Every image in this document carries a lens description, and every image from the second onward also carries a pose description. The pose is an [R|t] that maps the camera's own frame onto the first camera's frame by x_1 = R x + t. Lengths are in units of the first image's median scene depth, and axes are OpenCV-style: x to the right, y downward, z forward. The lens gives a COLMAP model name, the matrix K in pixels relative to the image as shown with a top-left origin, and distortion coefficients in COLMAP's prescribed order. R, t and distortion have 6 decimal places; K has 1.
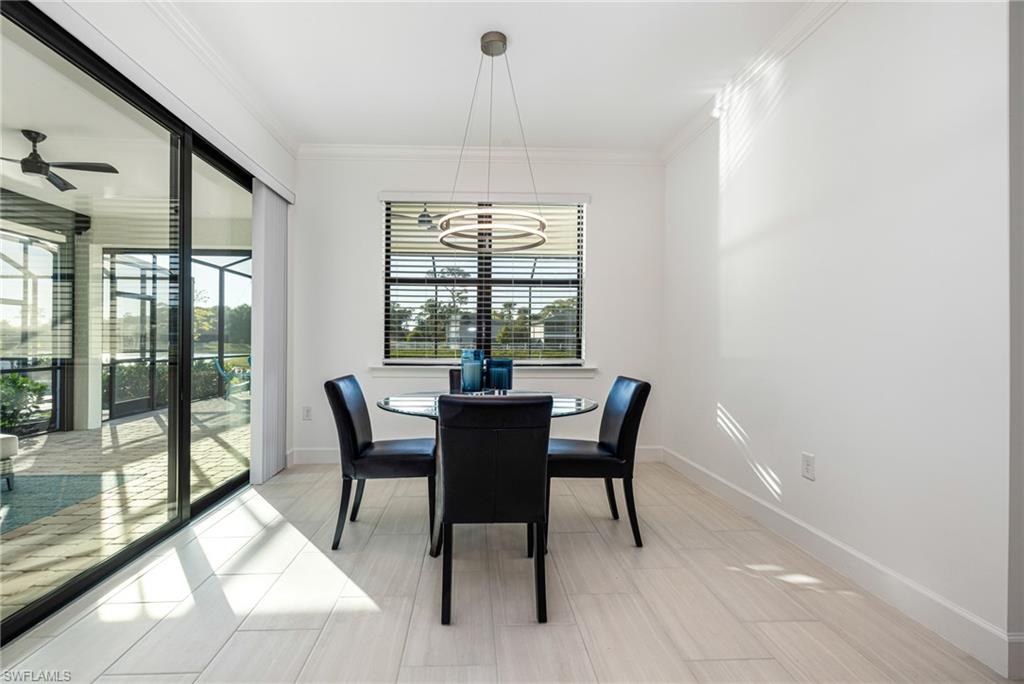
lens RADIAL K [[448.6, 0, 500.2], [0, 448.6, 338.7], [0, 0, 1]] dist [-0.000547, -0.000066]
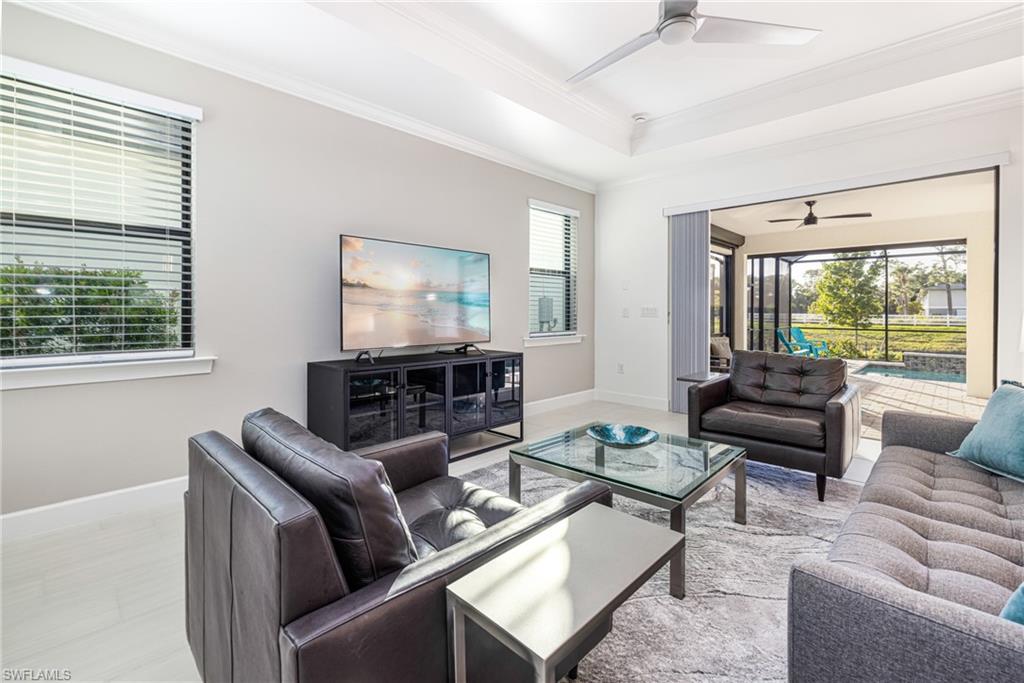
lens RADIAL K [[453.2, 0, 511.7], [0, 453.2, 314.8], [0, 0, 1]] dist [-0.001117, -0.000069]
pose [[0.667051, 0.004749, -0.744997, -0.302088], [0.002508, 0.999960, 0.008620, -0.018025], [0.745008, -0.007618, 0.667012, -0.664572]]
